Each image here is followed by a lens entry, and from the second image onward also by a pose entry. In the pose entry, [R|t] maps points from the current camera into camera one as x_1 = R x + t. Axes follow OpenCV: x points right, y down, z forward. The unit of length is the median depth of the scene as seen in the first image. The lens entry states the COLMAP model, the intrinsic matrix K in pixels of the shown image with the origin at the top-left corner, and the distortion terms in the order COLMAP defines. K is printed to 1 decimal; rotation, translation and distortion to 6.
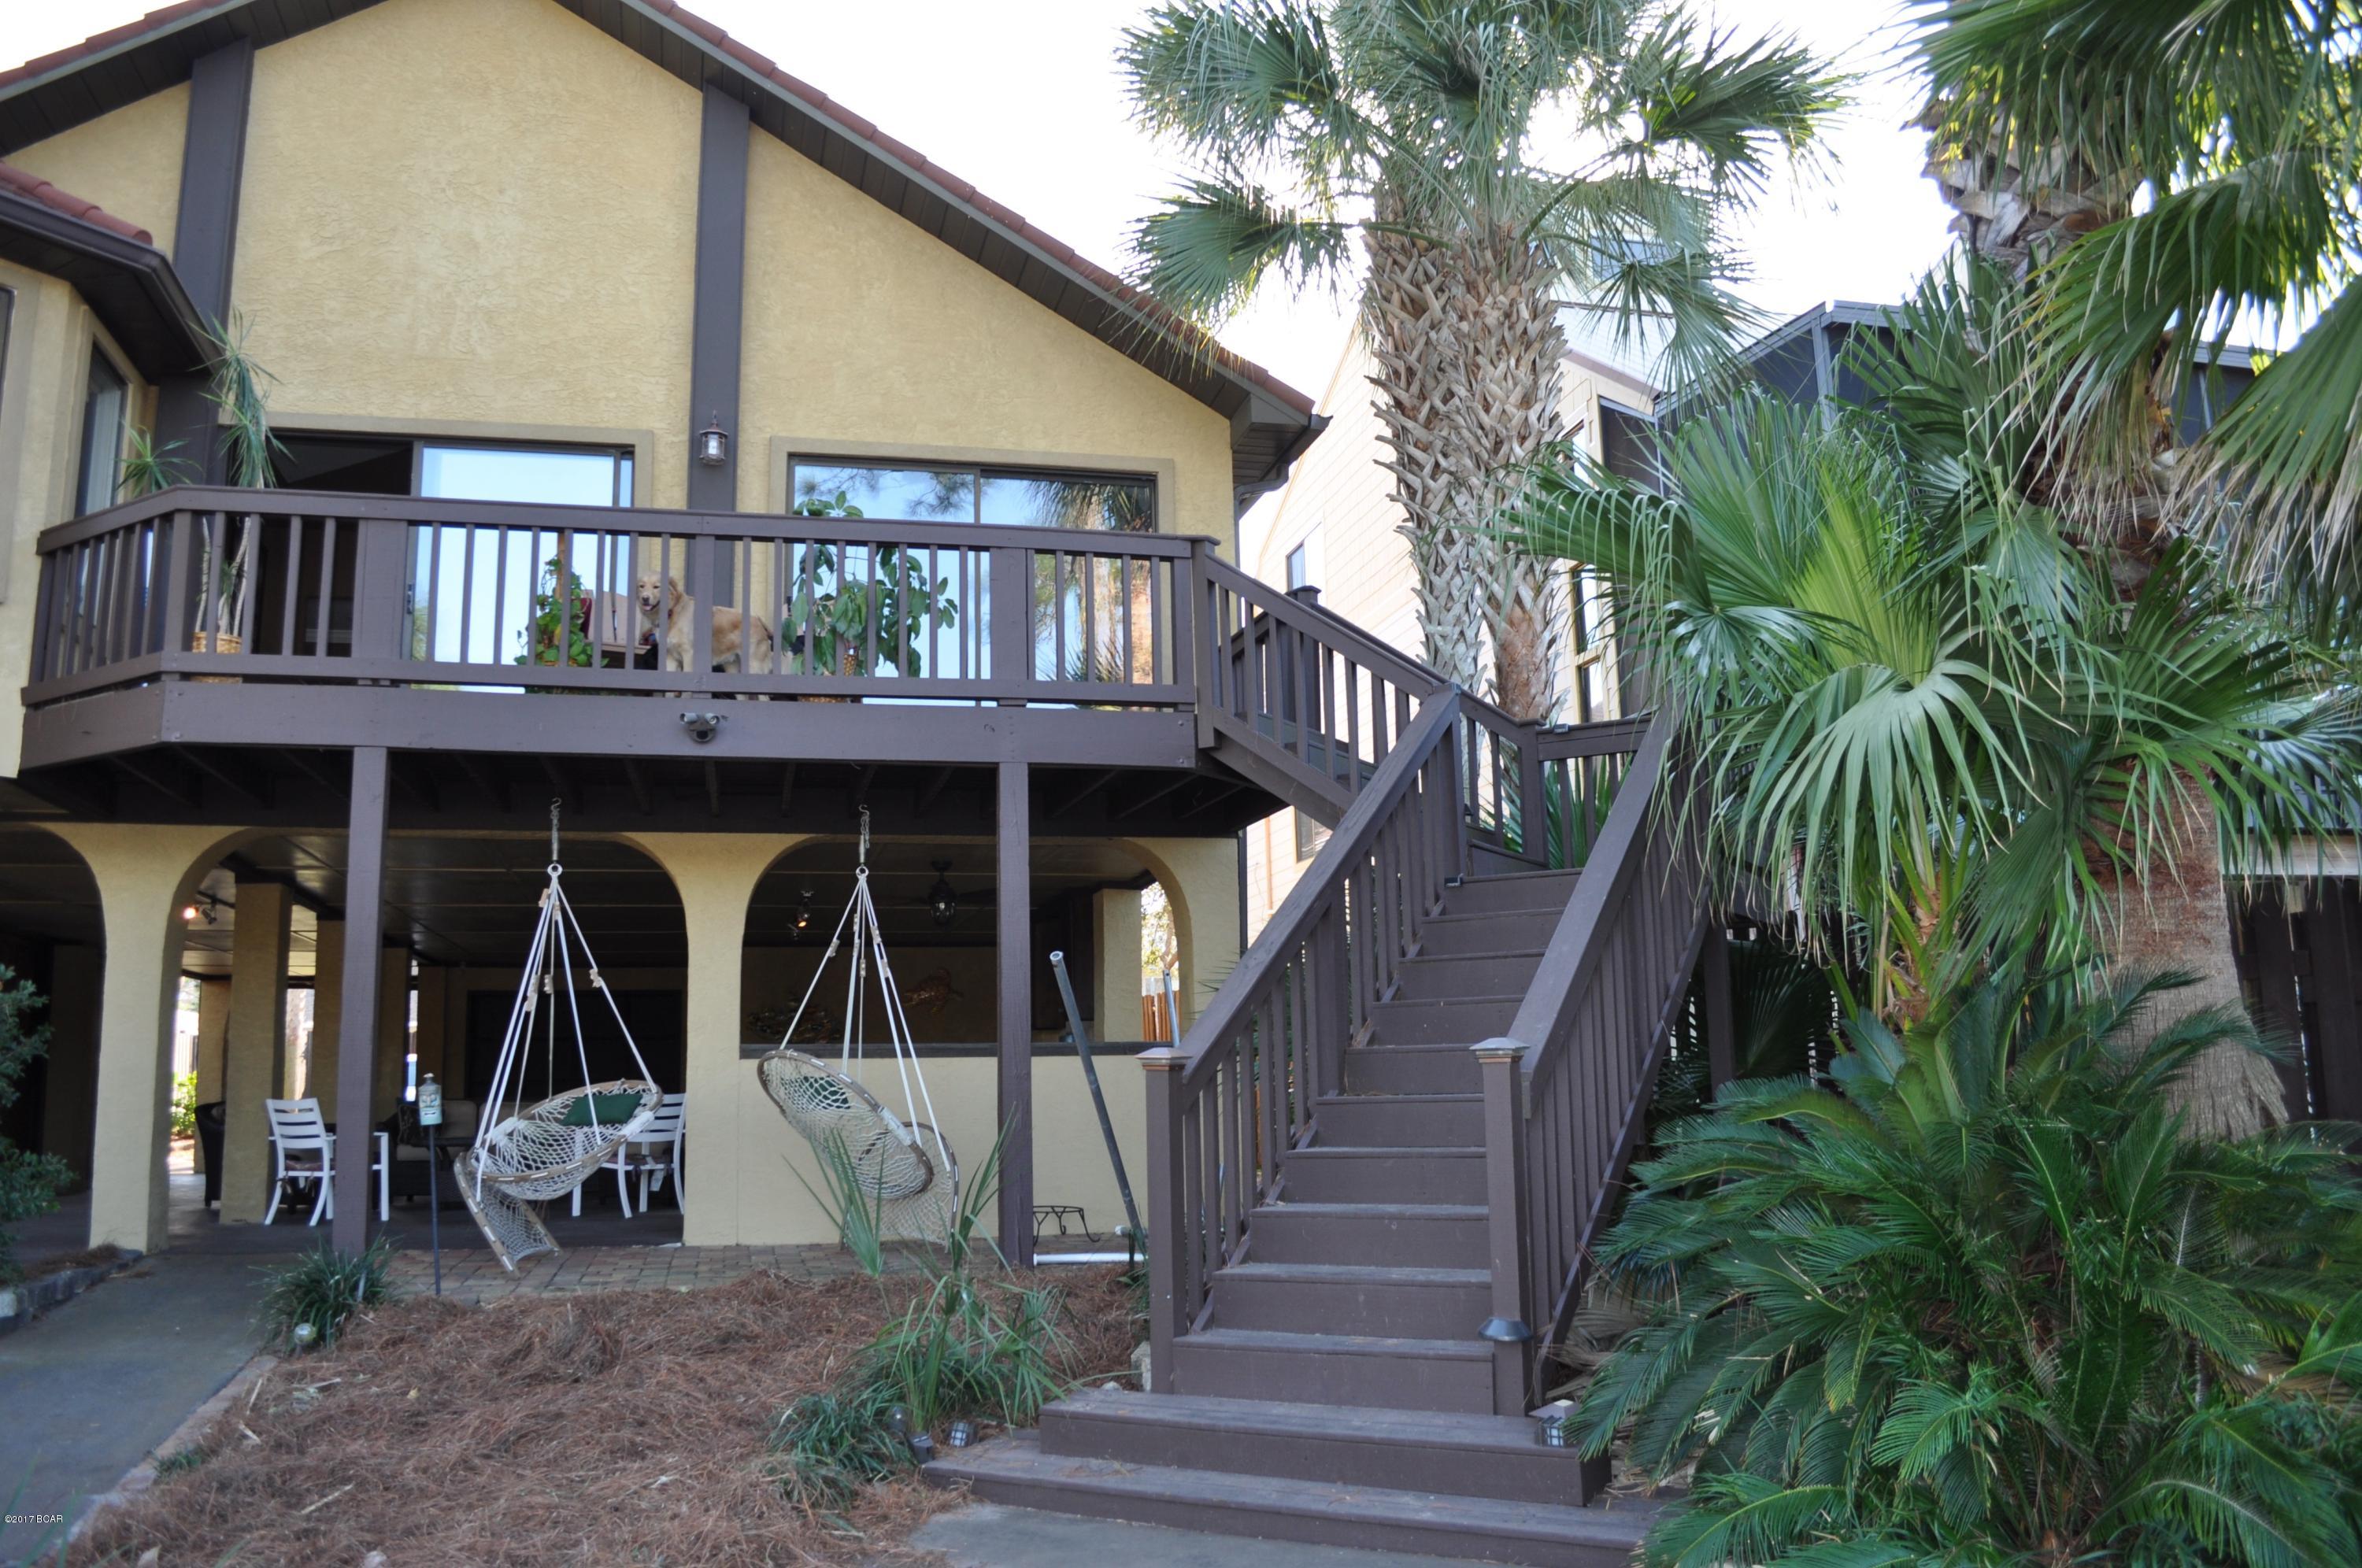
lens RADIAL K [[1860.0, 0, 1181.0], [0, 1860.0, 784.0], [0, 0, 1]] dist [-0.079873, 0.004831]
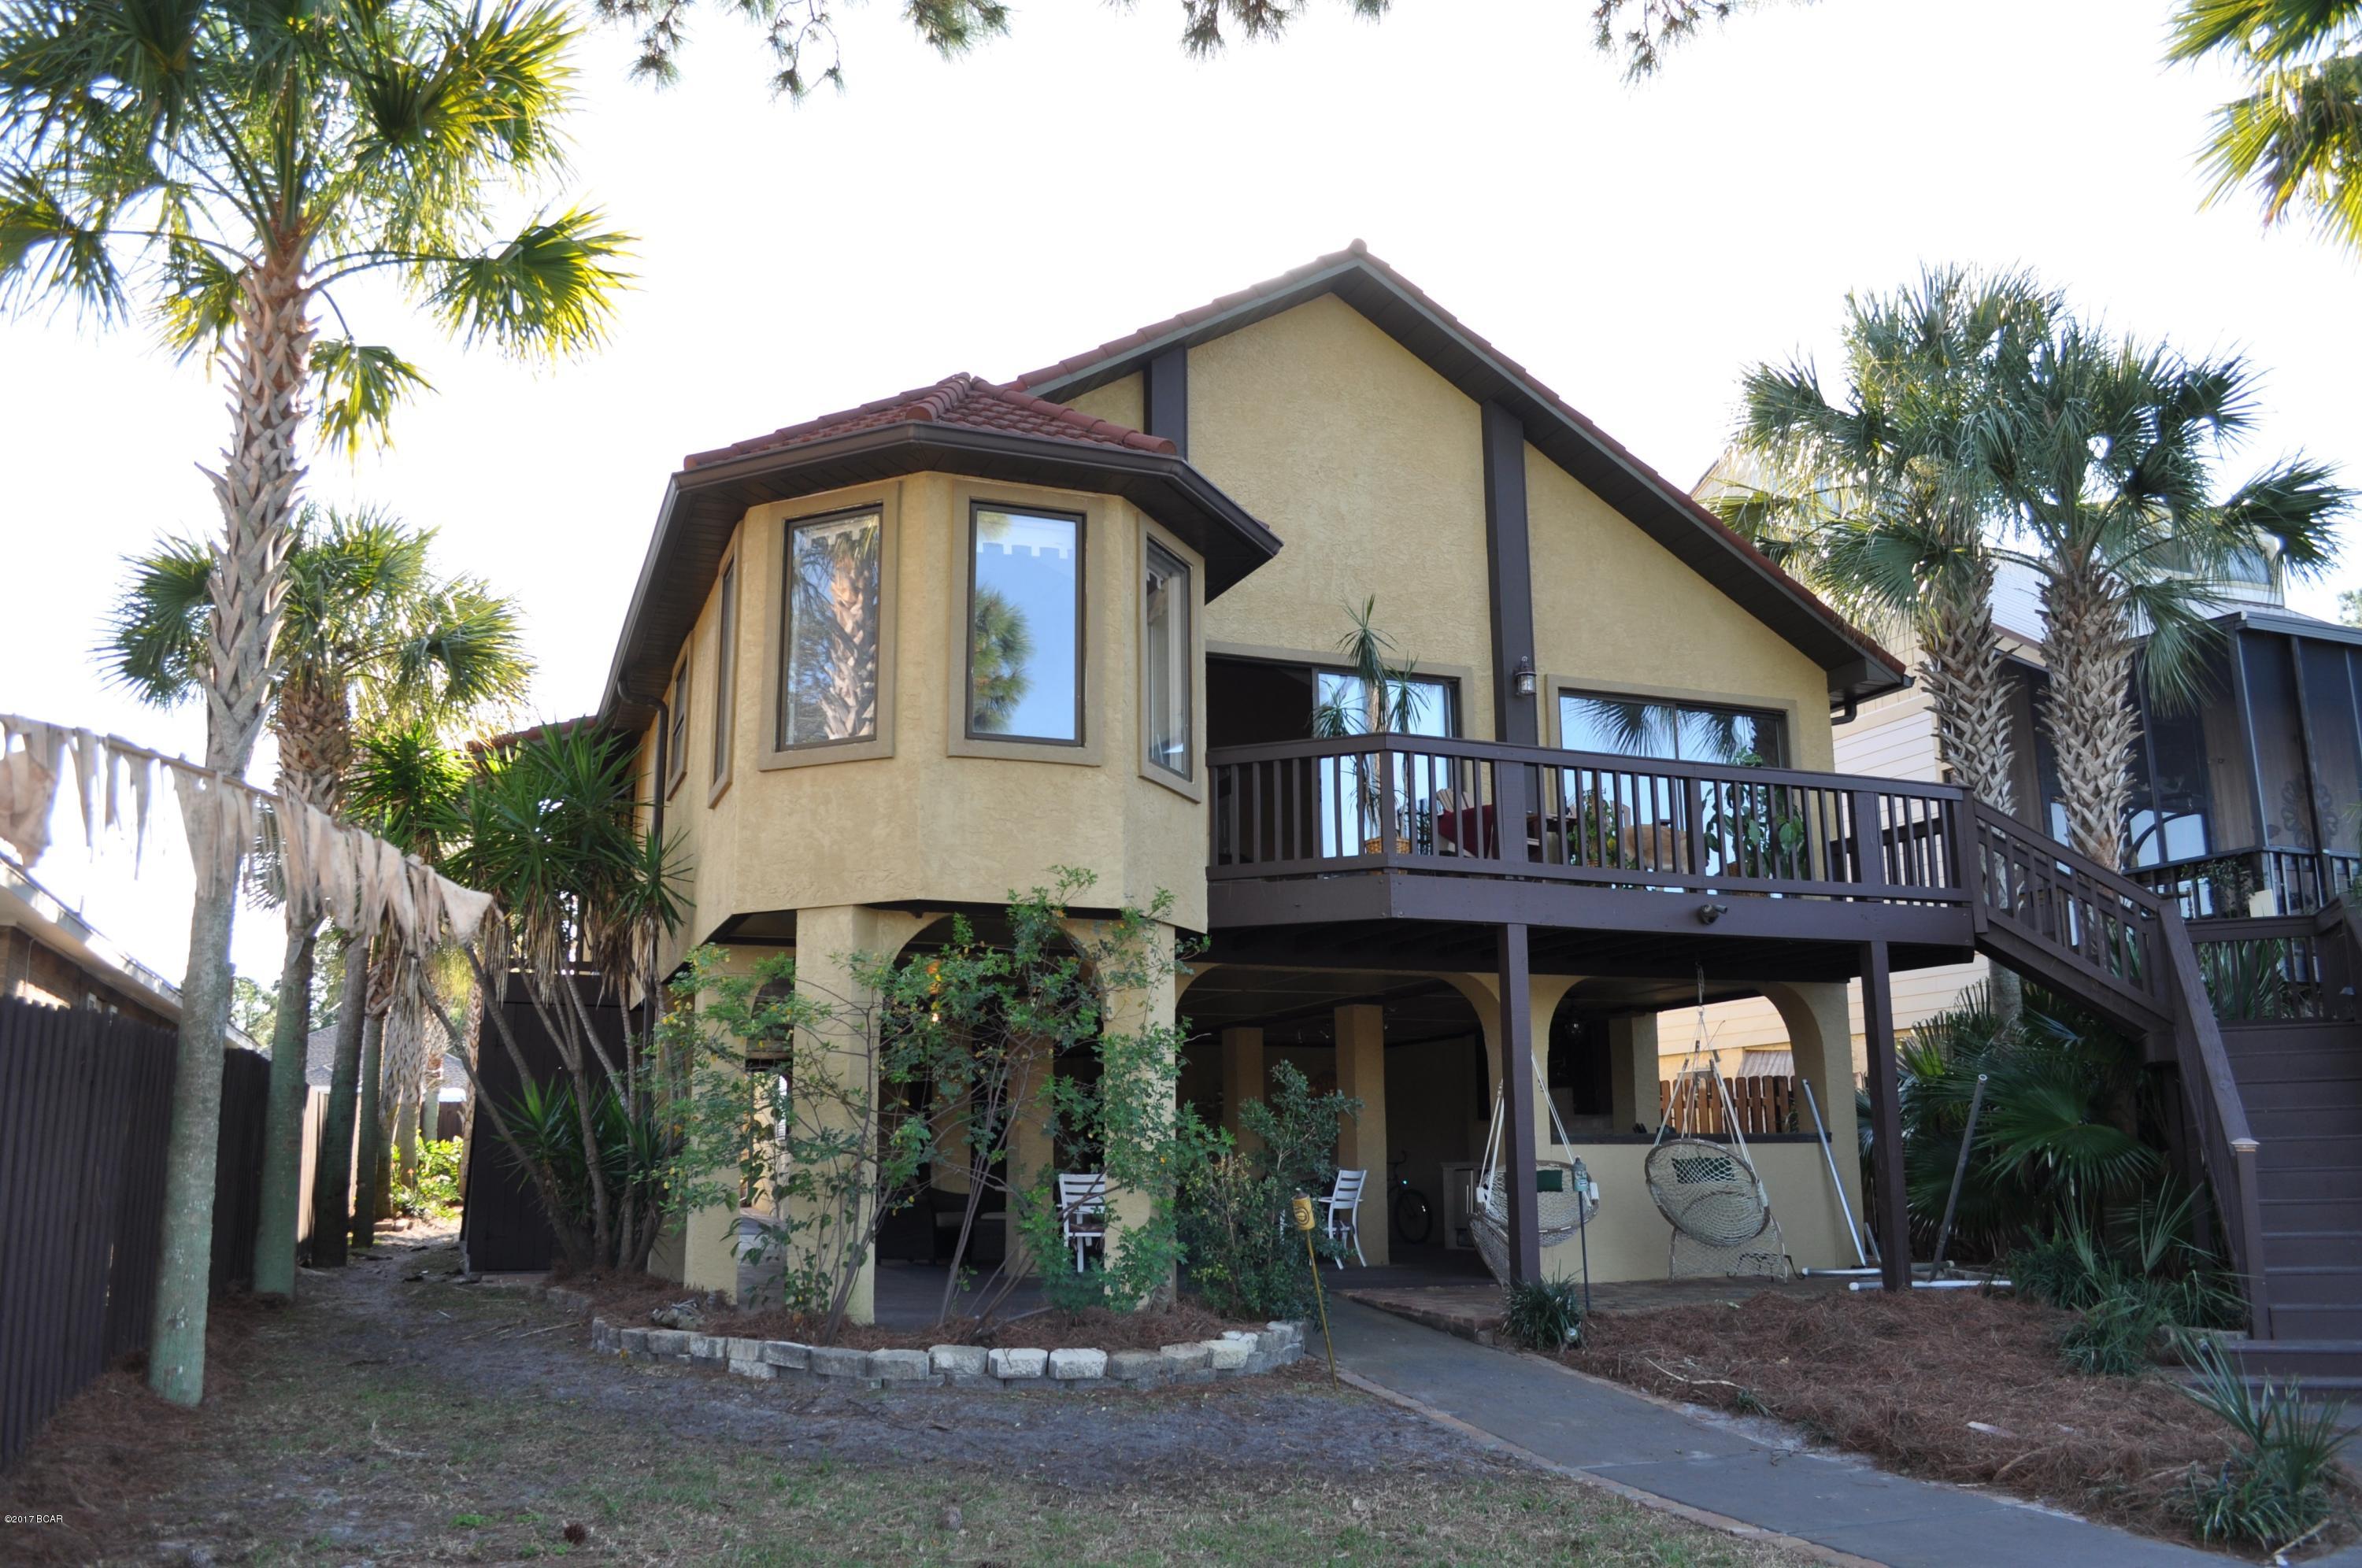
lens RADIAL K [[1860.0, 0, 1181.0], [0, 1860.0, 784.0], [0, 0, 1]] dist [-0.079873, 0.004831]
pose [[0.991838, 0.041104, 0.120700, -0.646192], [-0.035873, 0.998334, -0.045200, -0.040009], [-0.122357, 0.040501, 0.991659, -0.291178]]
